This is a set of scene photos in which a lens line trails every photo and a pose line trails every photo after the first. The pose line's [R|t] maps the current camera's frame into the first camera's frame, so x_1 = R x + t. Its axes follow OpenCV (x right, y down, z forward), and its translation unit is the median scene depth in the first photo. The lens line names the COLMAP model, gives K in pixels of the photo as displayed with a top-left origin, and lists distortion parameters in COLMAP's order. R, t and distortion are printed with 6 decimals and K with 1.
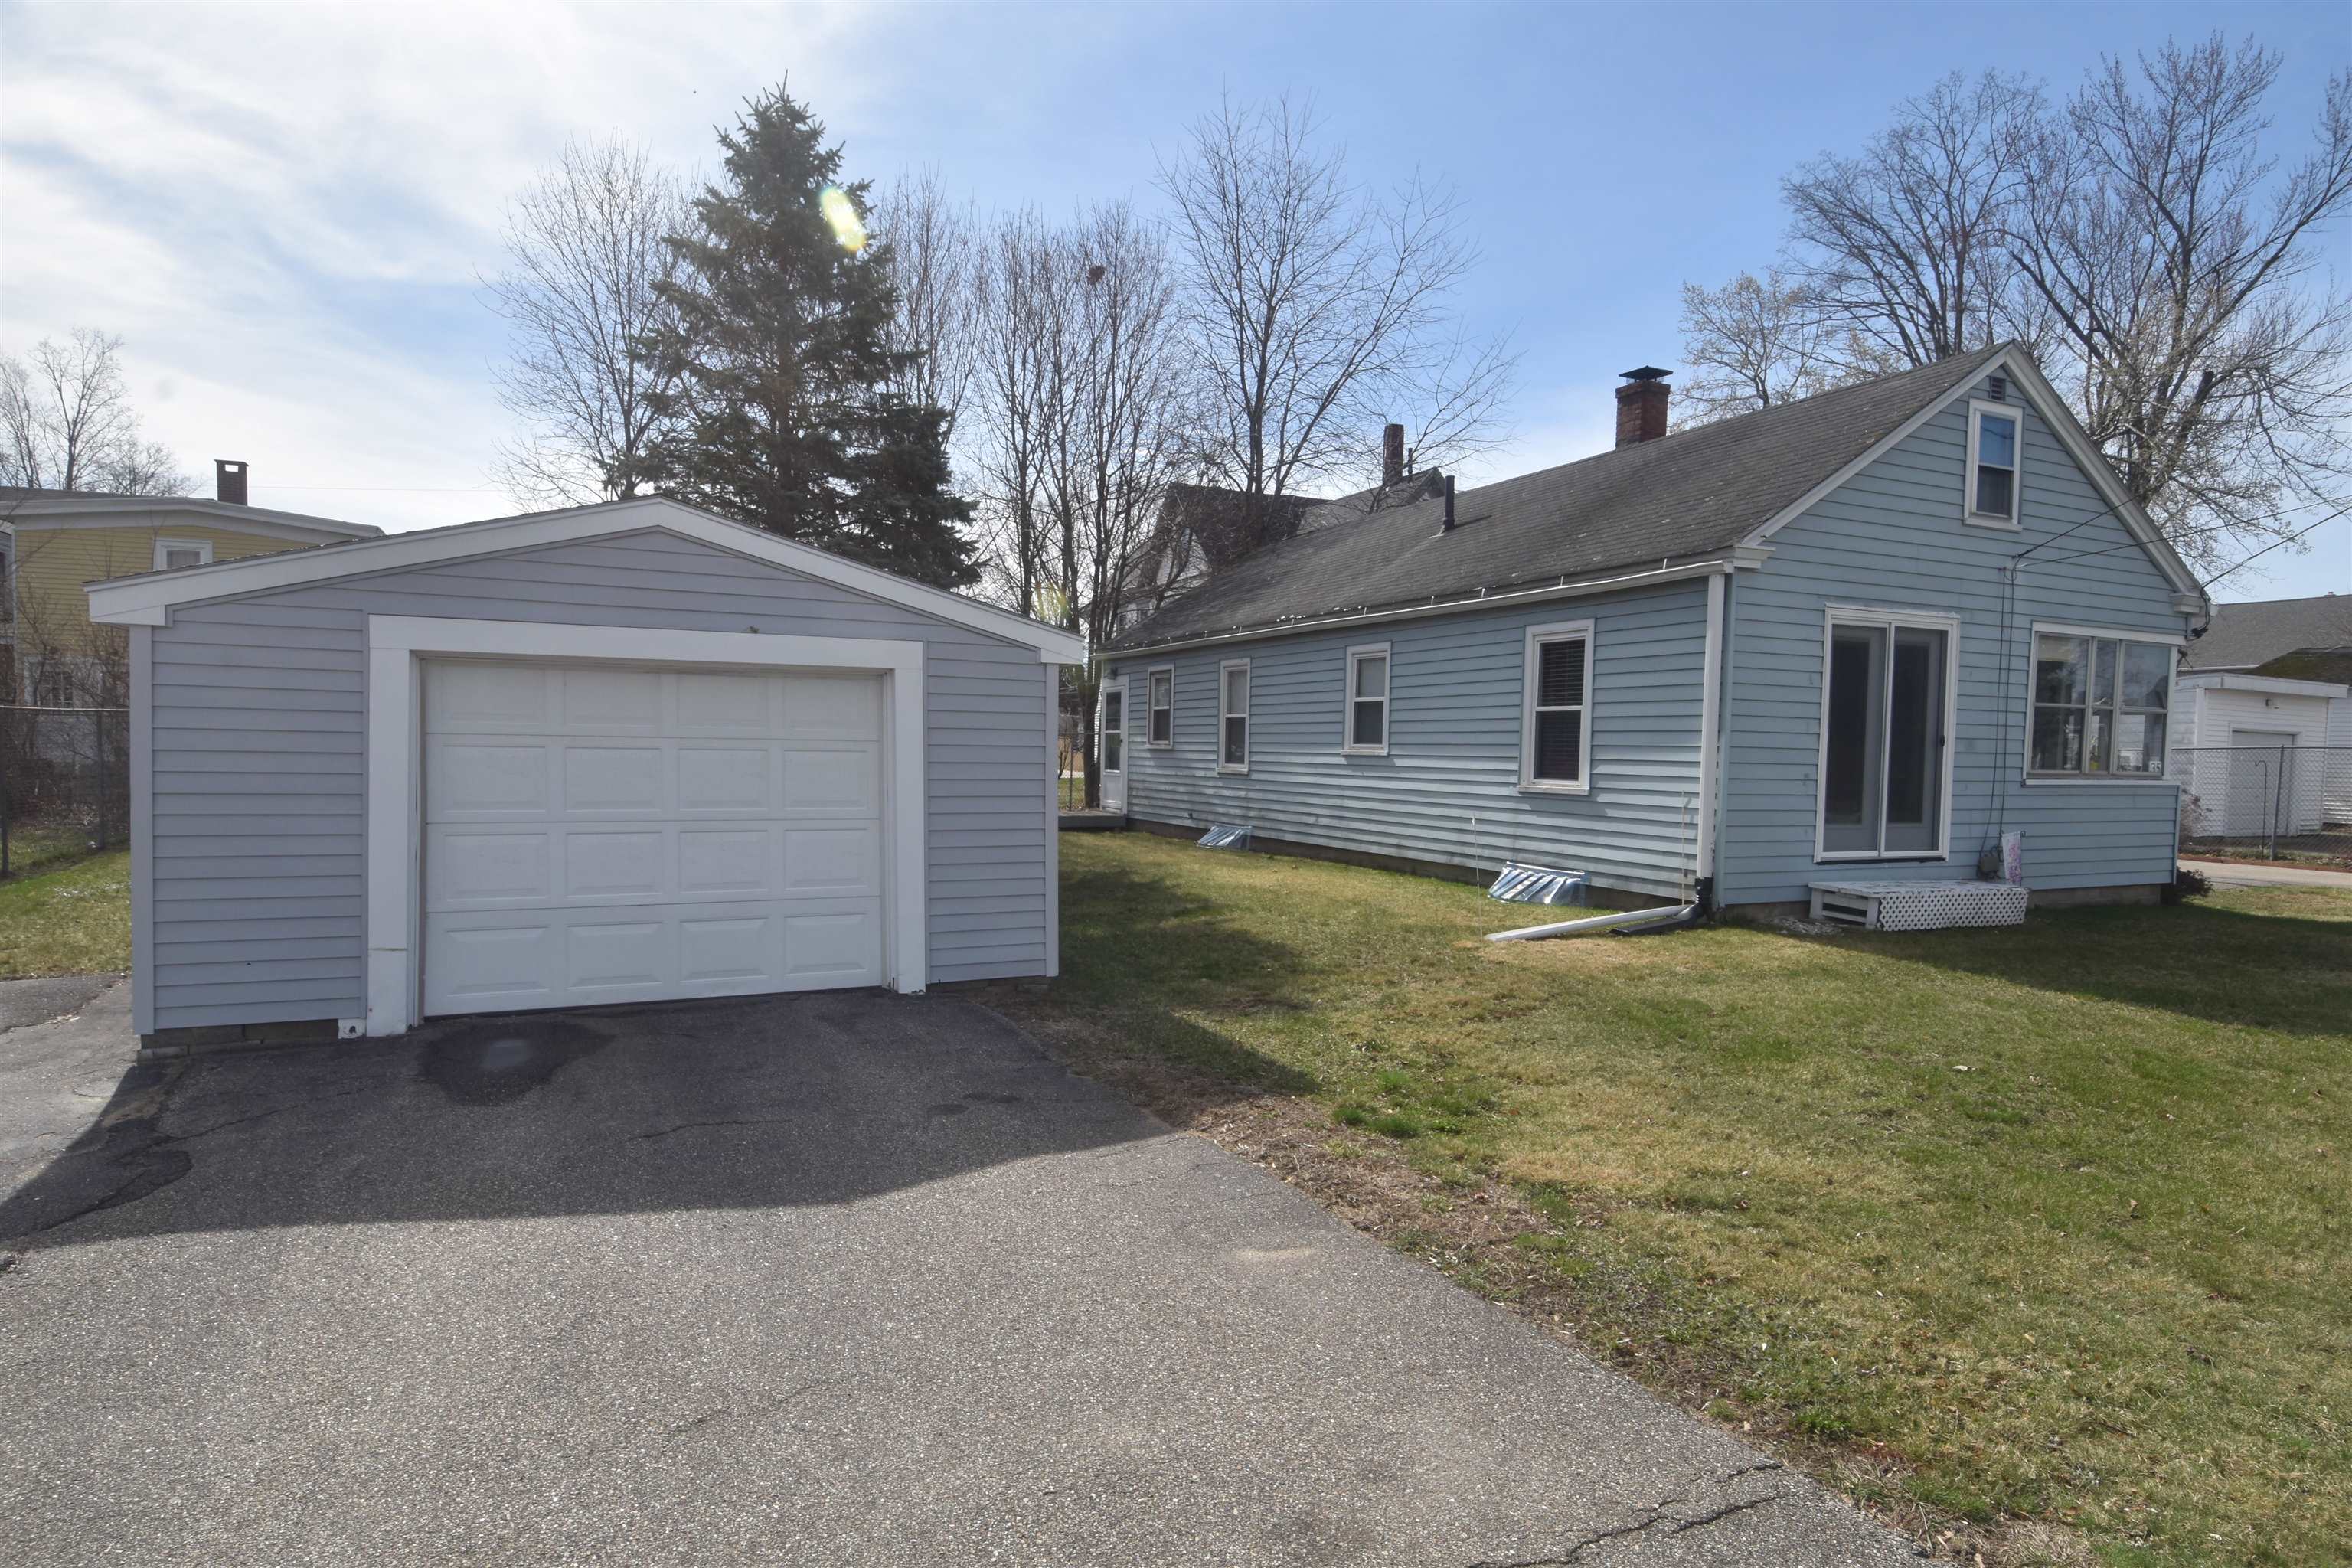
lens RADIAL K [[1284.0, 0, 1173.8], [0, 1284.0, 825.6], [0, 0, 1]] dist [0.022402, -0.027480]
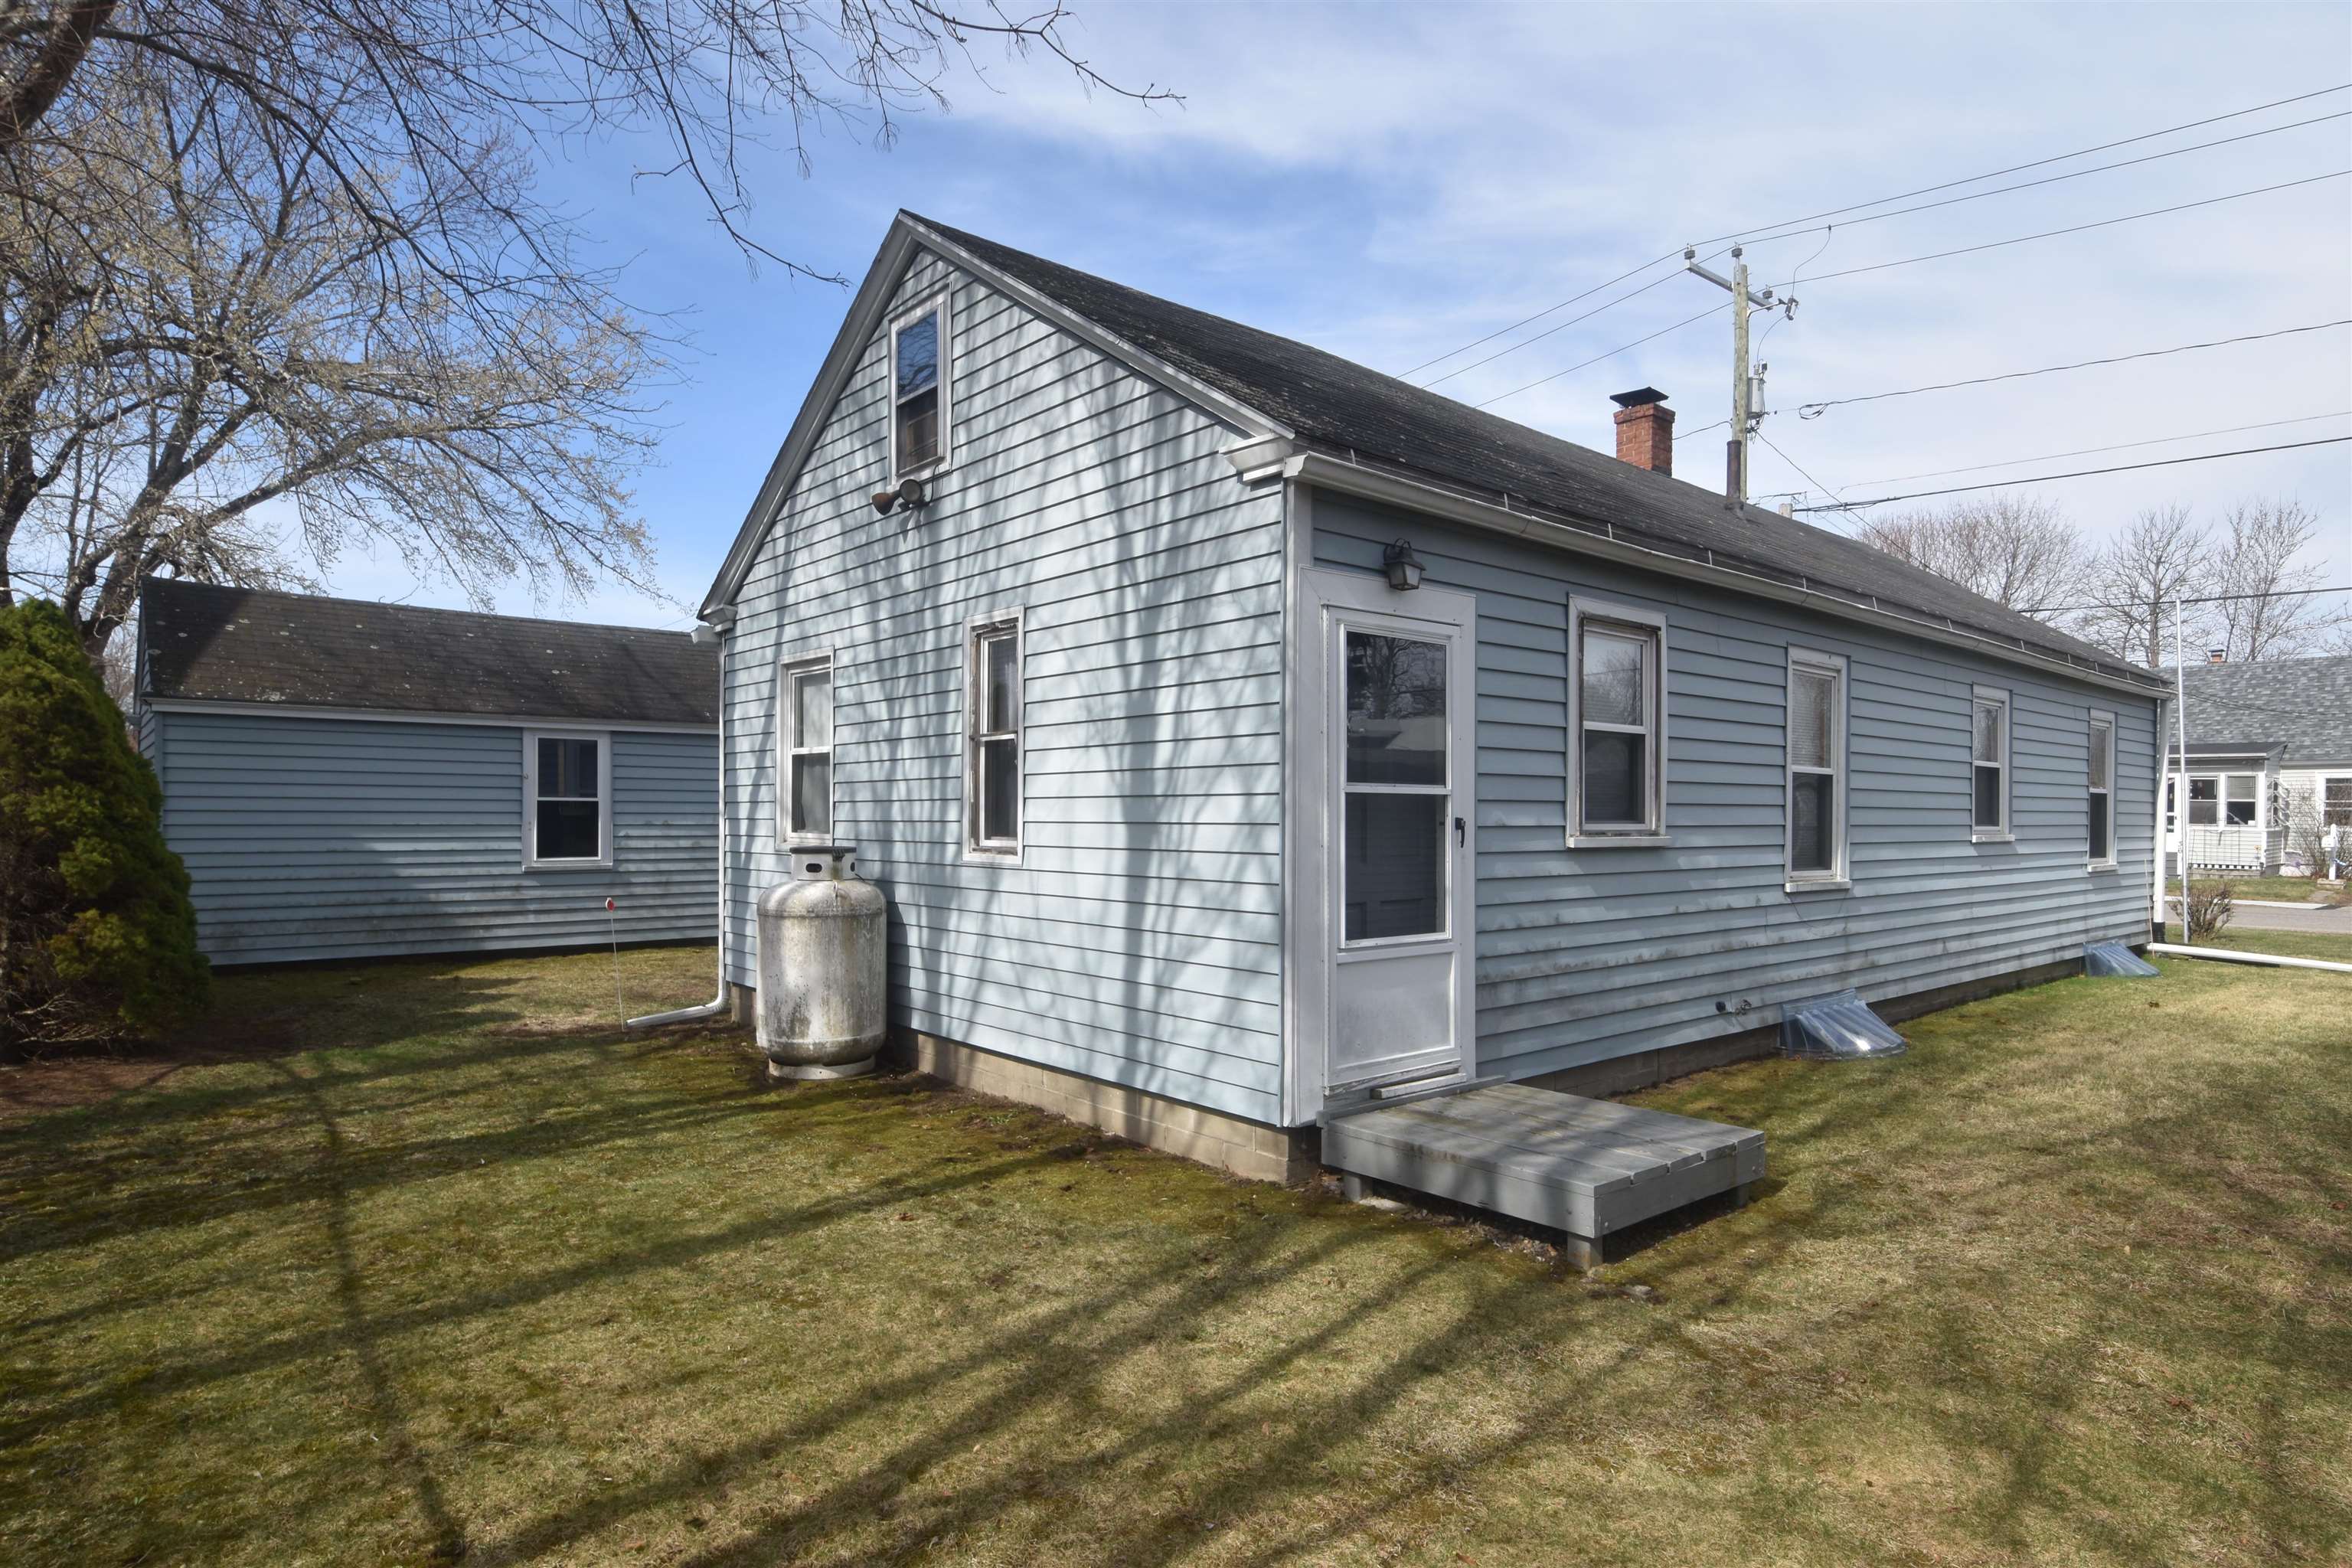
lens RADIAL K [[1284.0, 0, 1173.8], [0, 1284.0, 825.6], [0, 0, 1]] dist [0.022402, -0.027480]
pose [[-0.270386, -0.017737, 0.962589, -0.455267], [0.054329, 0.997956, 0.033649, -0.121783], [-0.961218, 0.061394, -0.268870, 1.762377]]
